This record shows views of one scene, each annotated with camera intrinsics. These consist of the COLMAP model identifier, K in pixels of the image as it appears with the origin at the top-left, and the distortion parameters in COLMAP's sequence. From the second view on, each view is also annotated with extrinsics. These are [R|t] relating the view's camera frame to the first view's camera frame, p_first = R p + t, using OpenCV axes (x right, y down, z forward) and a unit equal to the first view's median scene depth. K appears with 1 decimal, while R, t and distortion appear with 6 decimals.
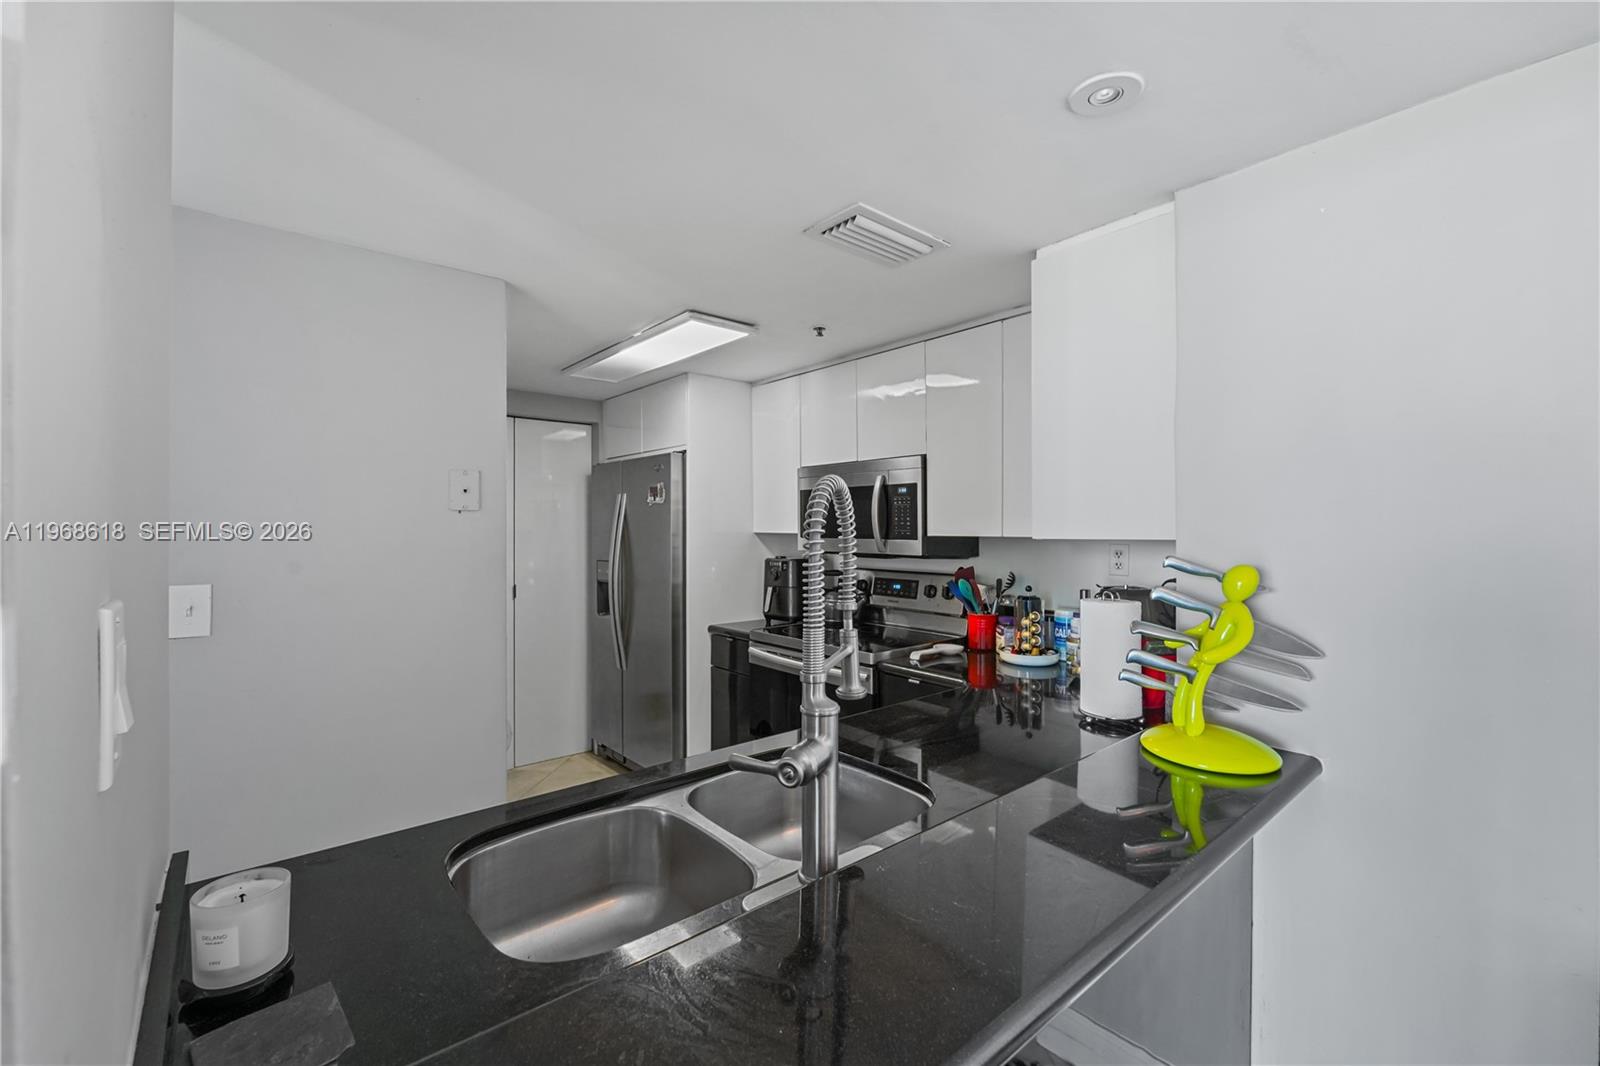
lens RADIAL K [[660.3, 0, 793.2], [0, 660.3, 524.4], [0, 0, 1]] dist [0.001025, -0.001290]
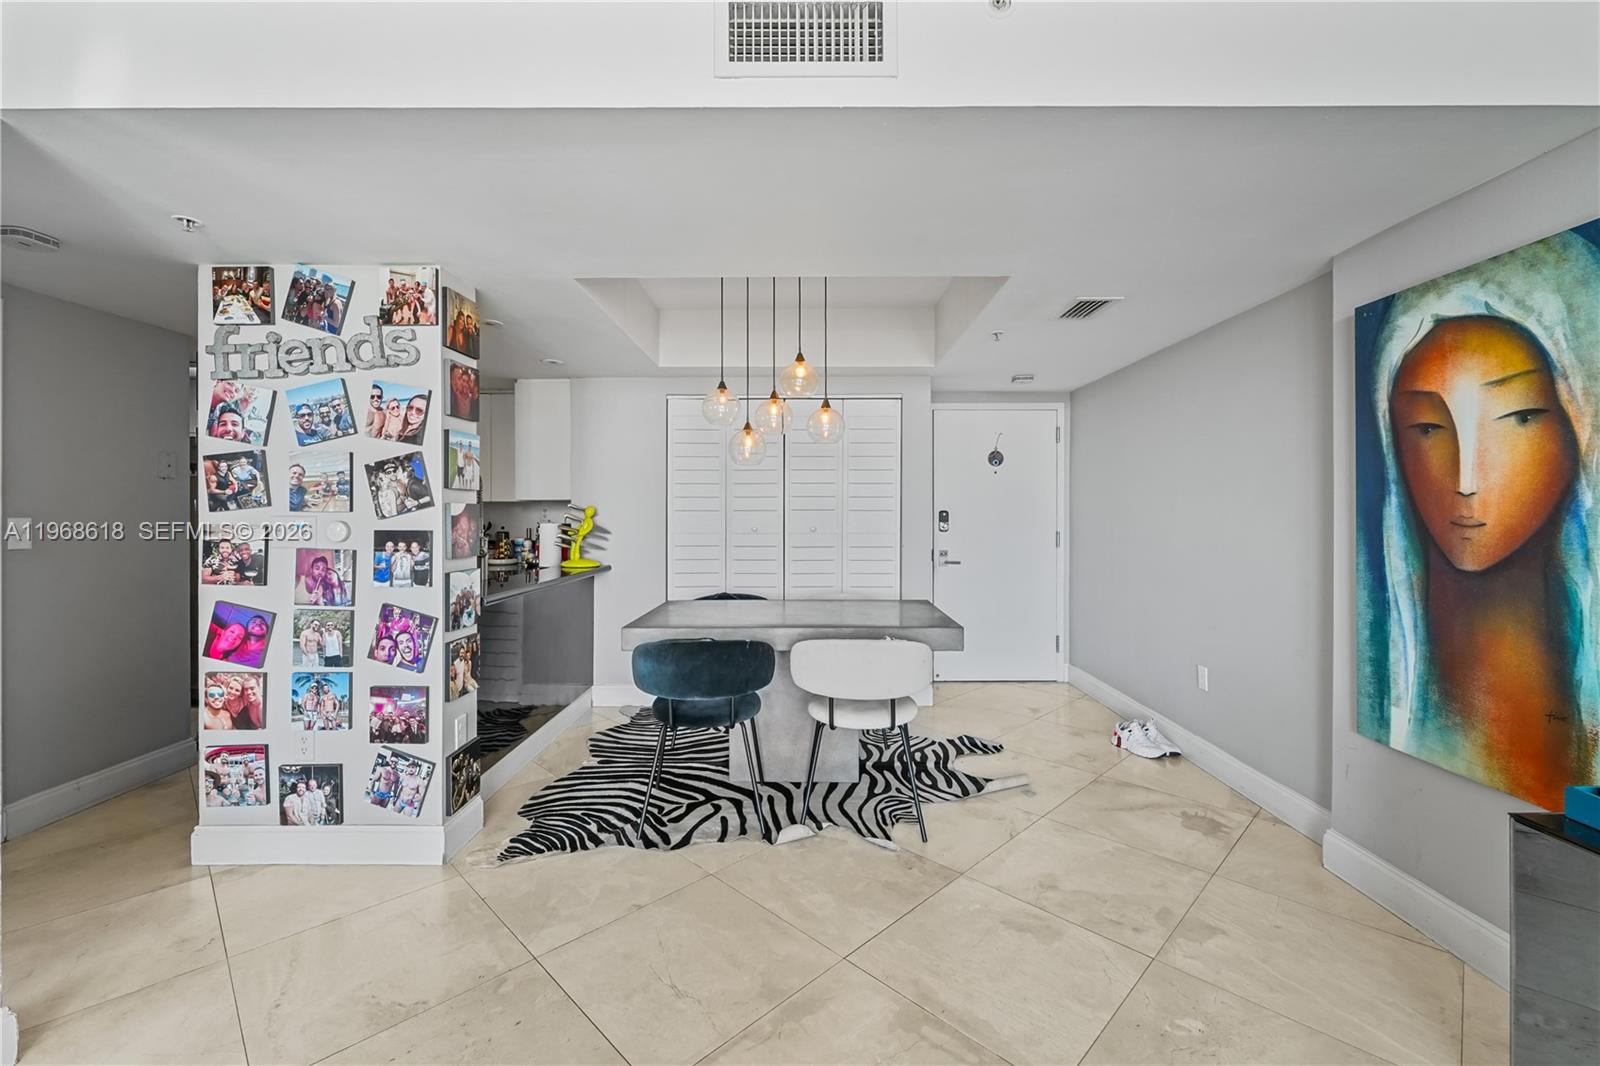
lens RADIAL K [[660.3, 0, 802.3], [0, 660.3, 512.0], [0, 0, 1]] dist [0.001025, -0.001290]
pose [[0.643277, 0.004218, 0.765622, -0.549939], [-0.003285, 0.999991, -0.002749, 0.044994], [-0.765626, -0.000747, 0.643285, -0.913871]]
